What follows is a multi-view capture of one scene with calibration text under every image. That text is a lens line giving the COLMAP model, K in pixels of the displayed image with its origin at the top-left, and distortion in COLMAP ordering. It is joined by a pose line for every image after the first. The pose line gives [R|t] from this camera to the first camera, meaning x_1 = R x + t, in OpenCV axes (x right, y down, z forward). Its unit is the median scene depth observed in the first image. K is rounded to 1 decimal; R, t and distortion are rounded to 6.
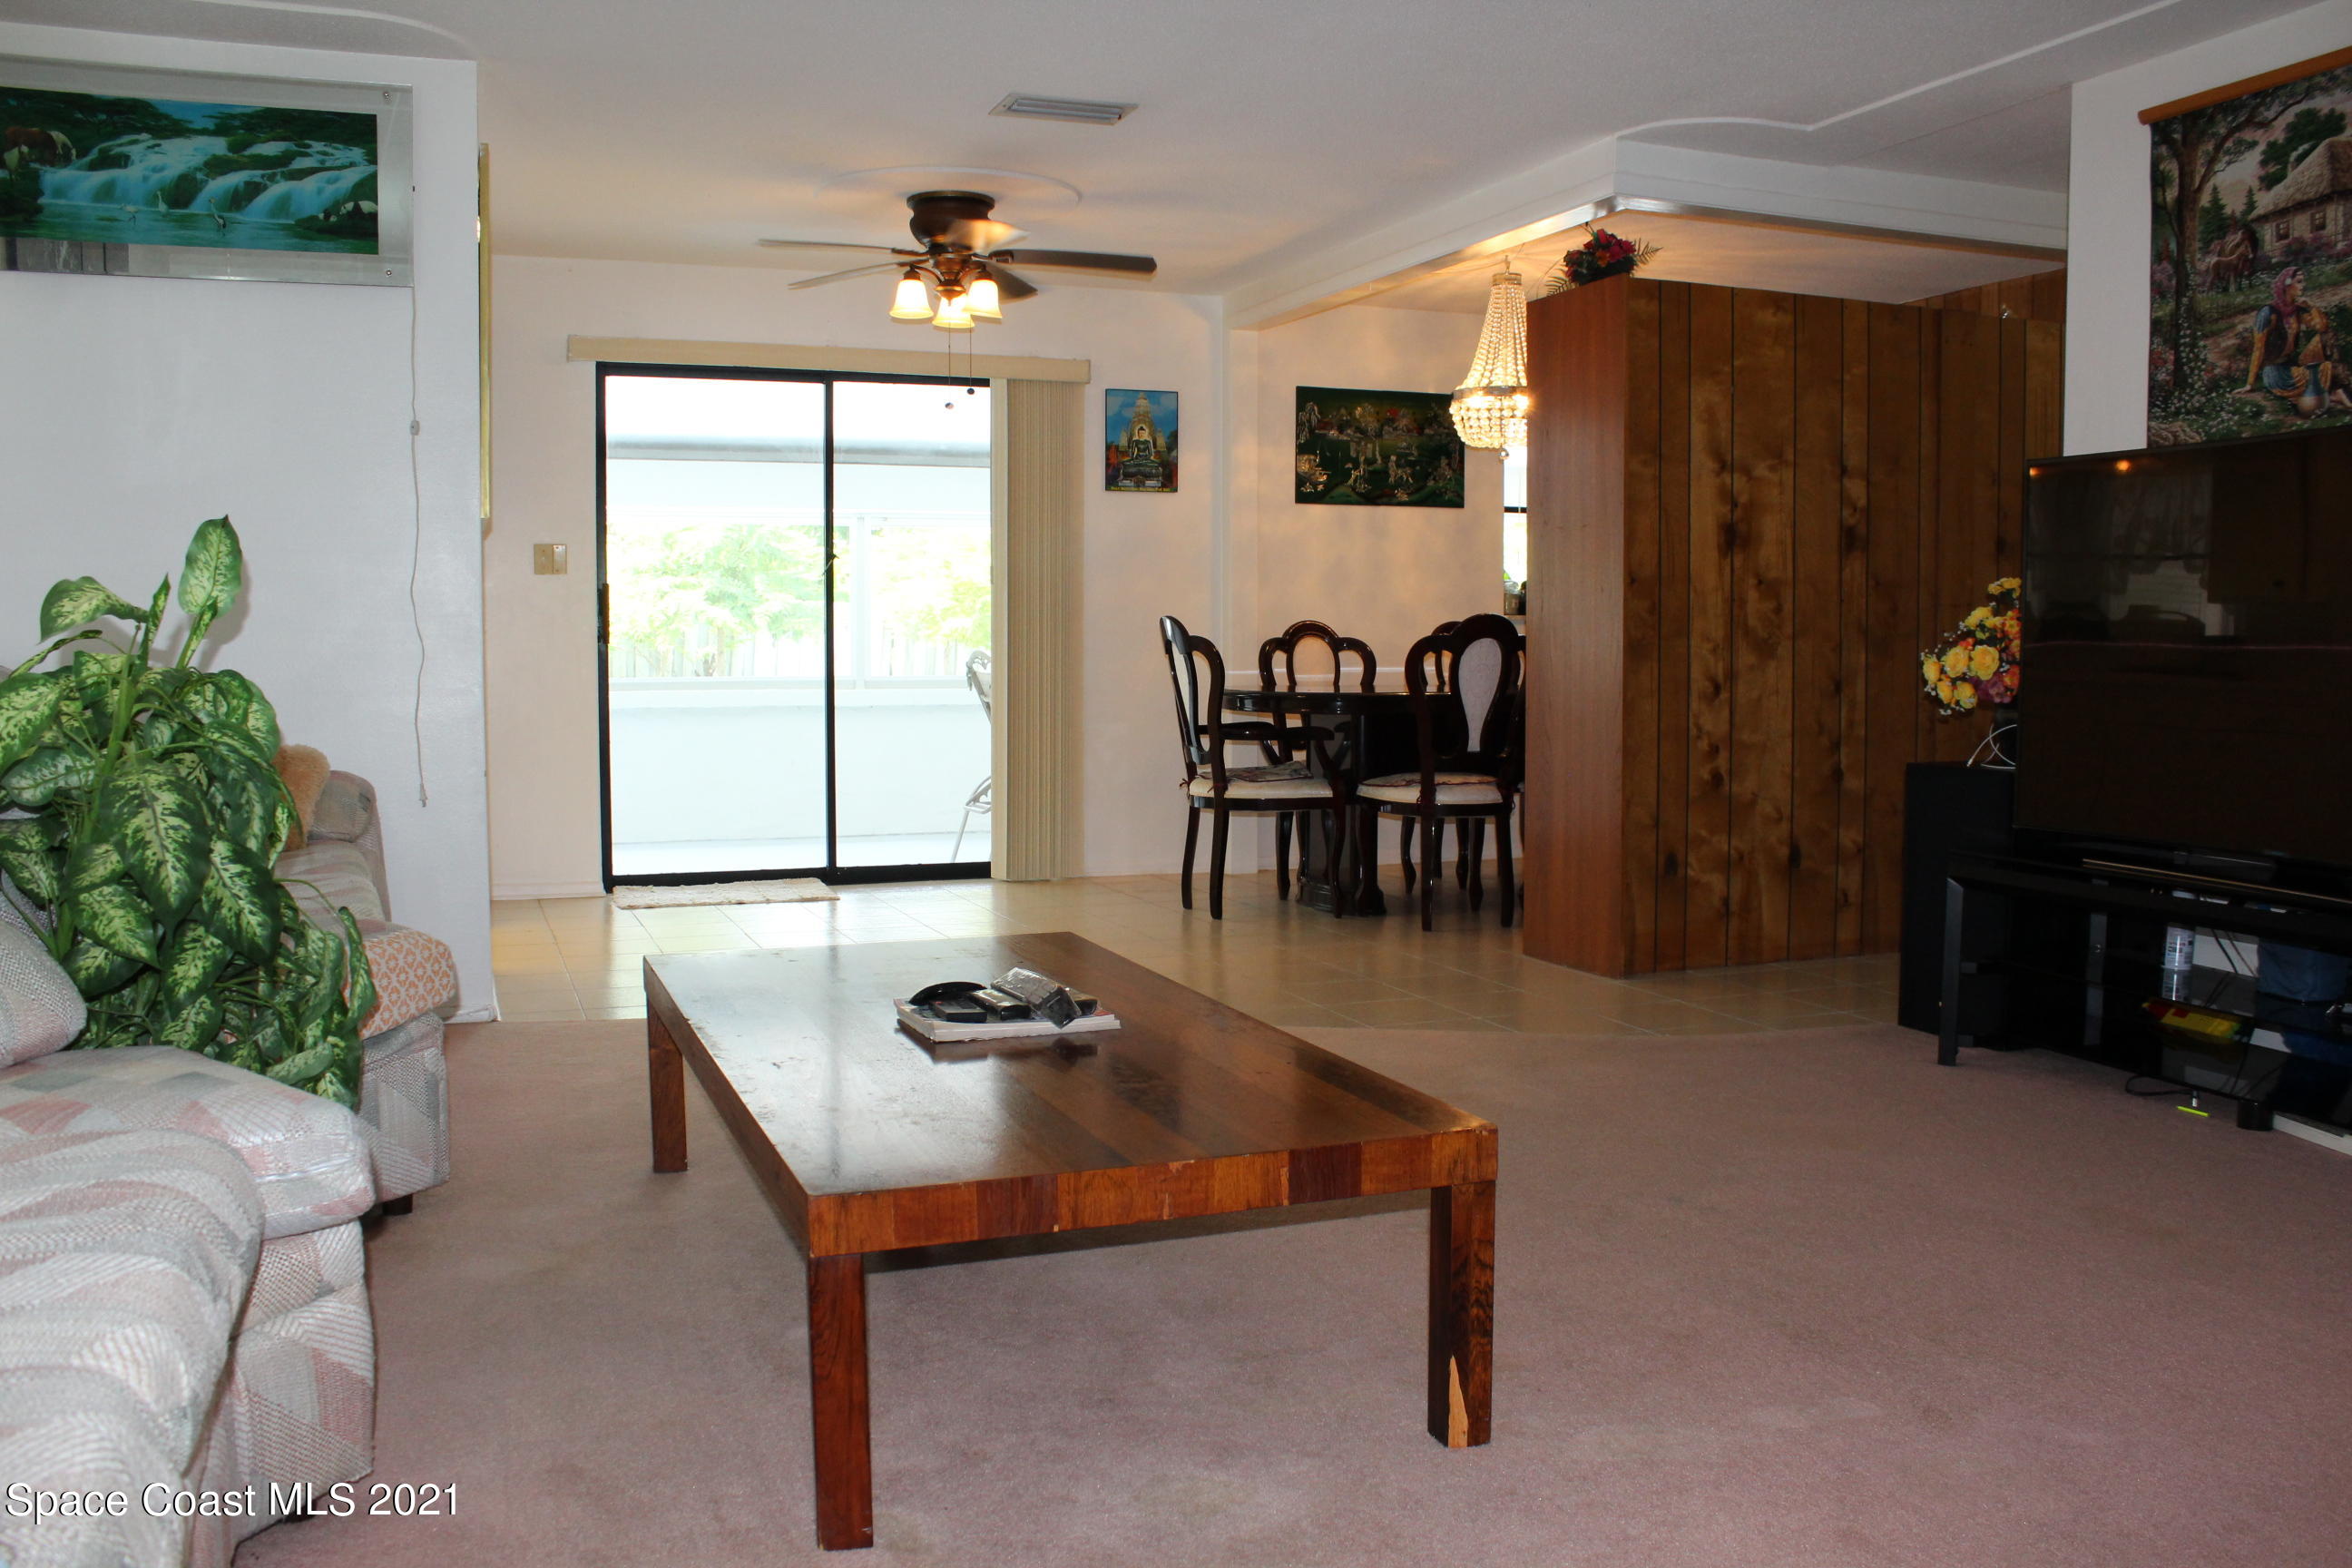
lens RADIAL K [[1969.9, 0, 1196.9], [0, 1969.9, 807.7], [0, 0, 1]] dist [-0.166677, 0.152433]
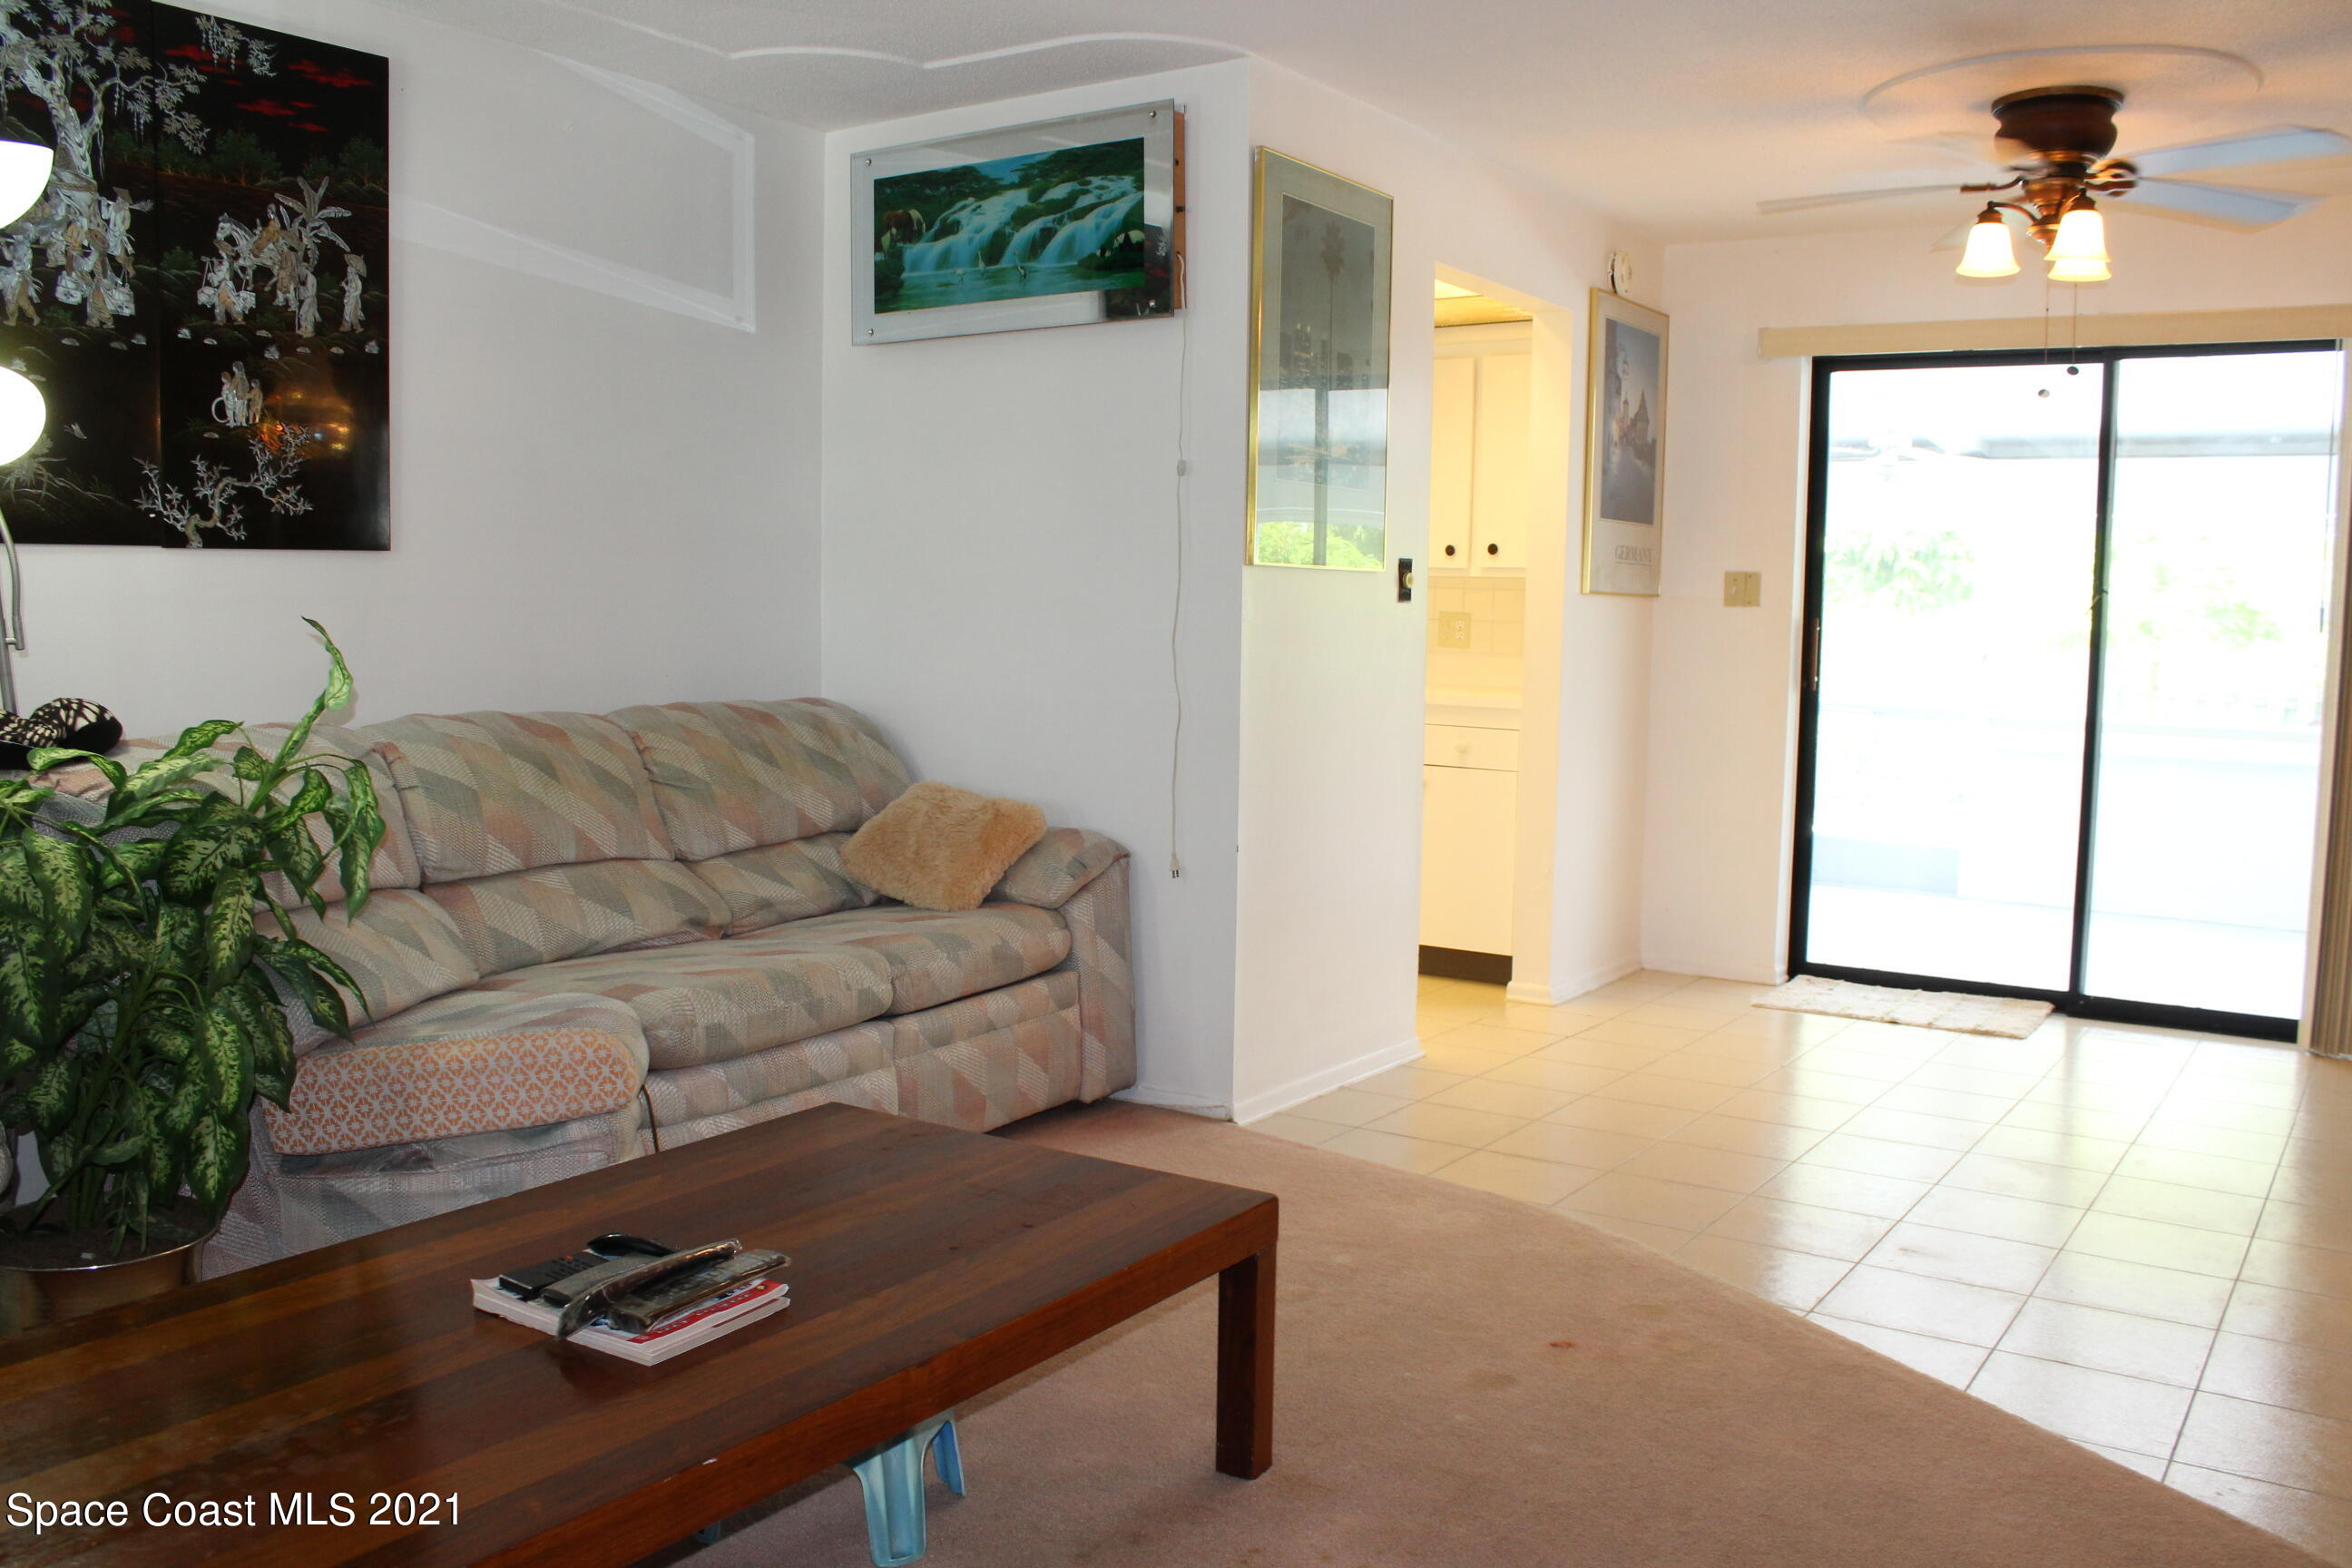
lens RADIAL K [[1969.9, 0, 1162.8], [0, 1969.9, 795.7], [0, 0, 1]] dist [-0.166677, 0.152433]
pose [[0.566479, 0.088408, -0.819320, 0.383482], [-0.088399, 0.995011, 0.046247, -0.087127], [0.819321, 0.046229, 0.571468, 0.475874]]
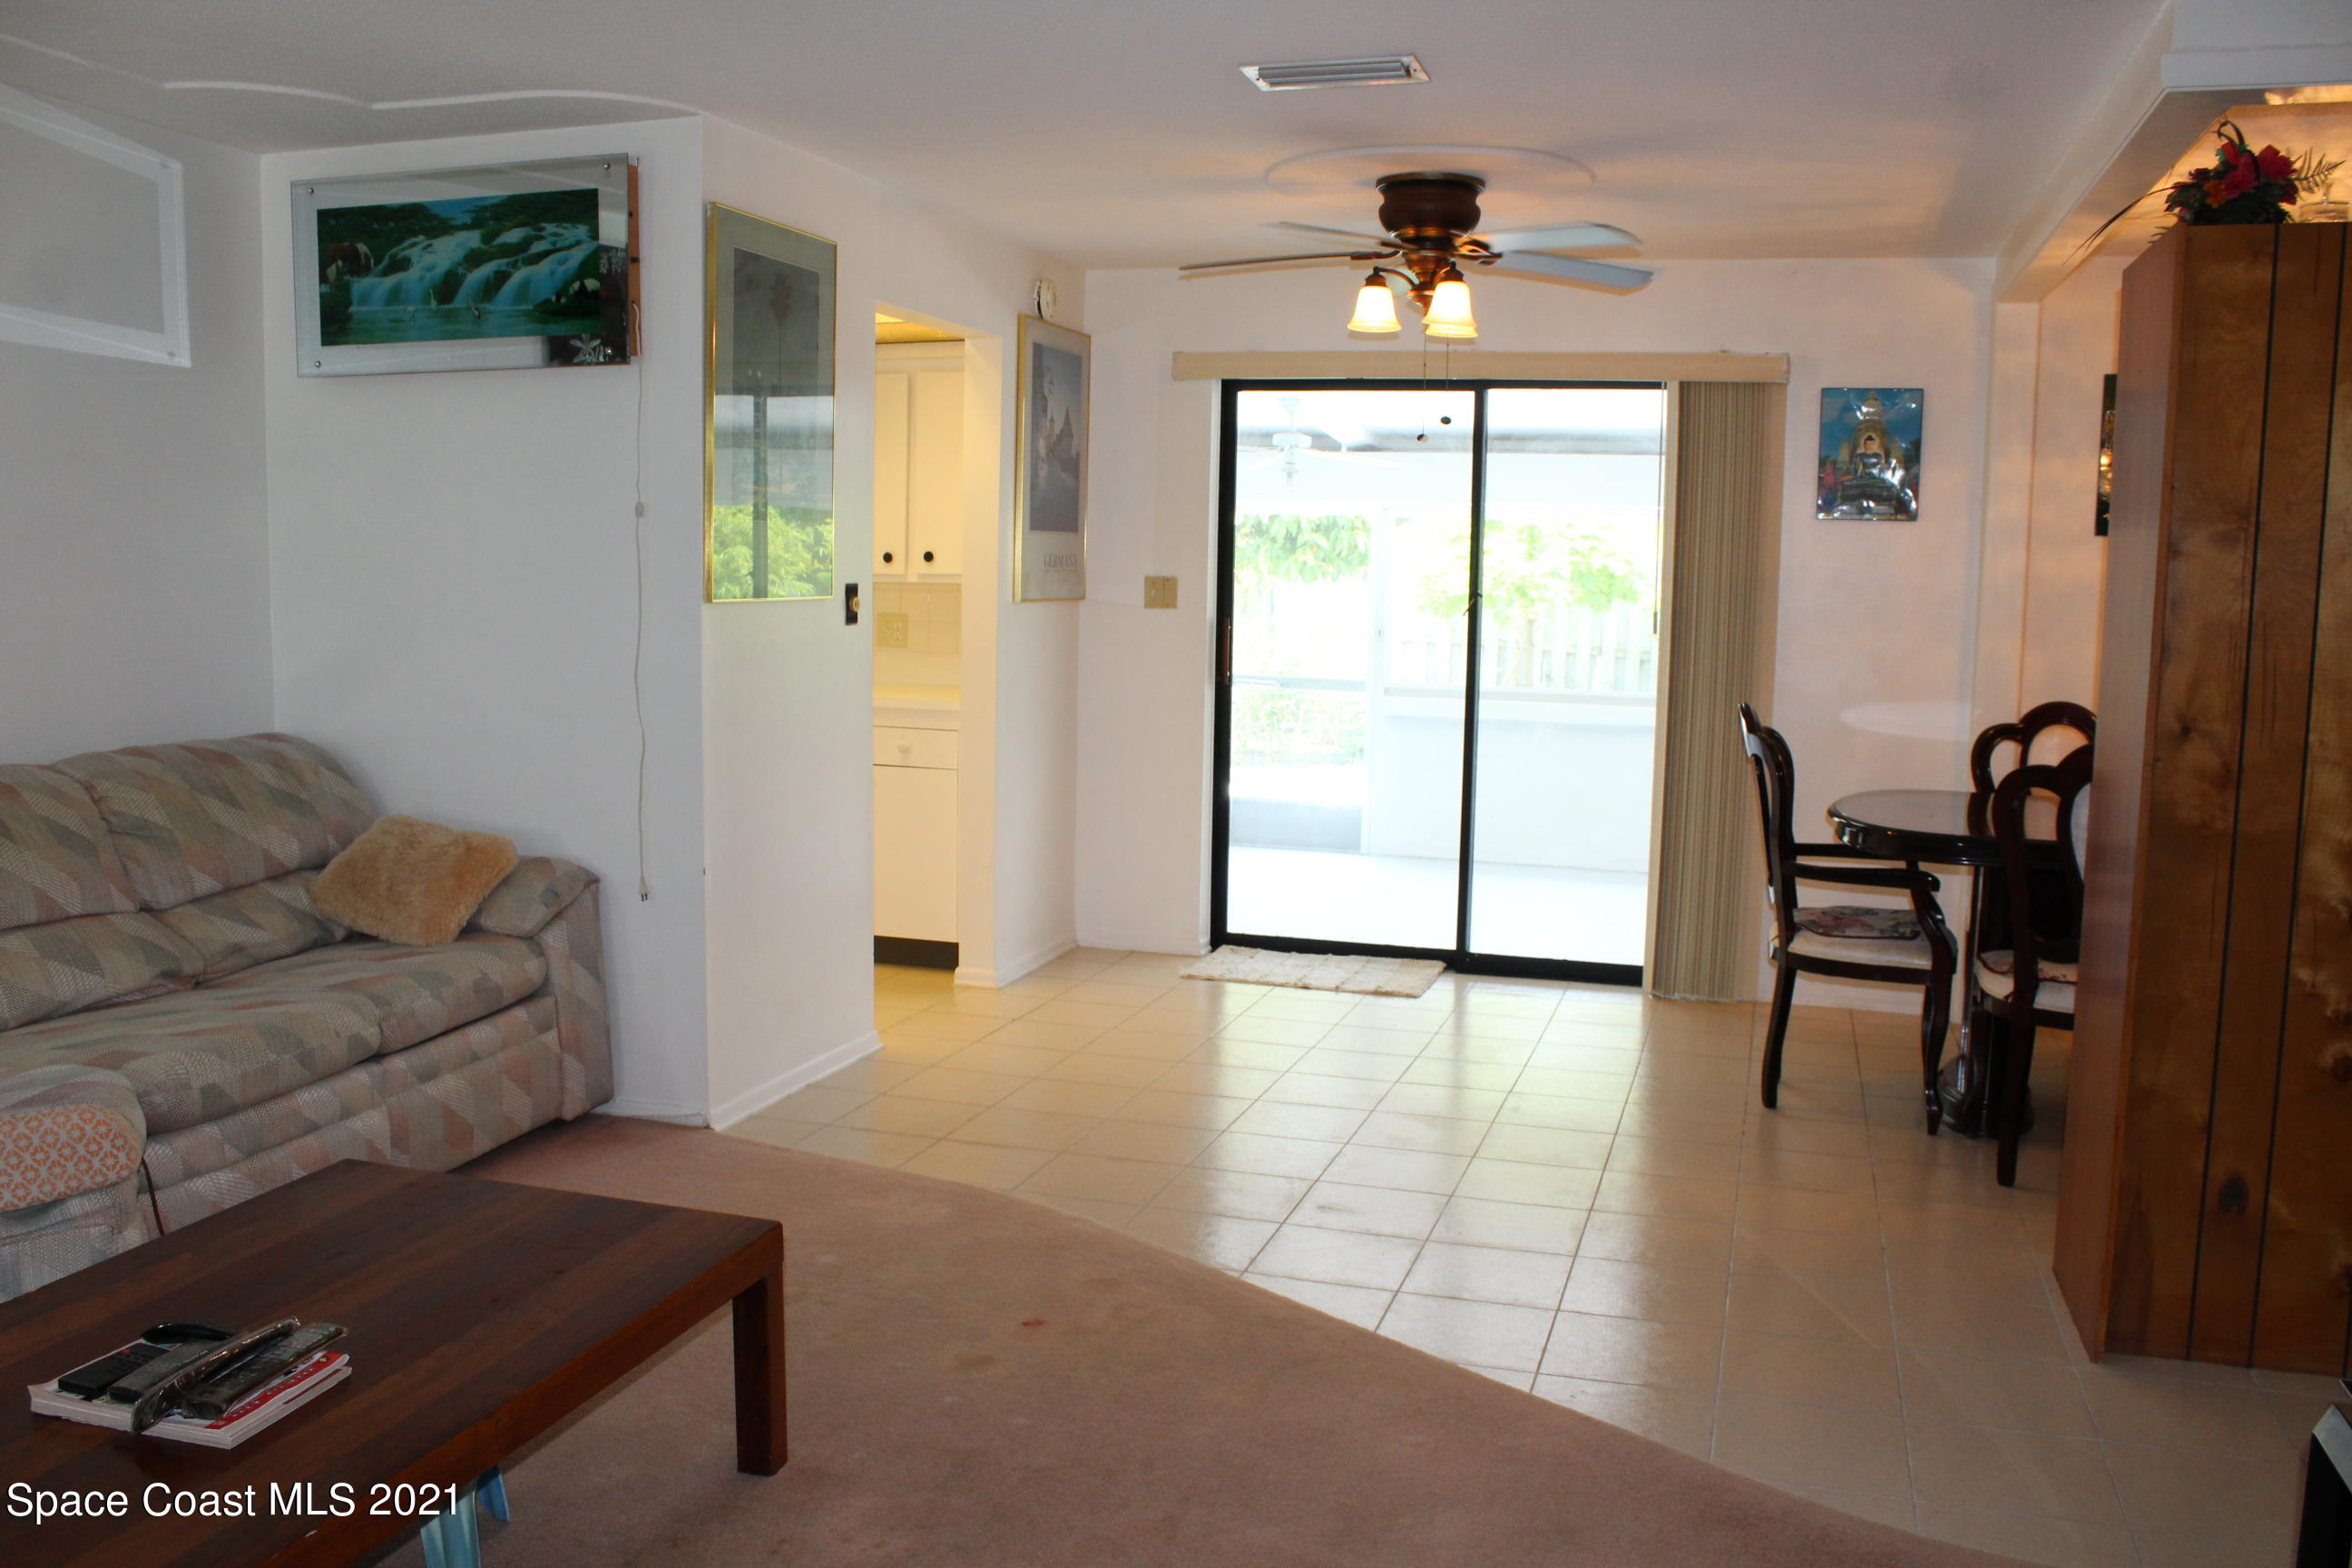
lens RADIAL K [[1969.9, 0, 1163.9], [0, 1969.9, 794.3], [0, 0, 1]] dist [-0.166677, 0.152433]
pose [[0.780512, 0.087666, -0.618963, 0.423432], [-0.071989, 0.996136, 0.050309, -0.127995], [0.620982, 0.005291, 0.783807, 0.413815]]
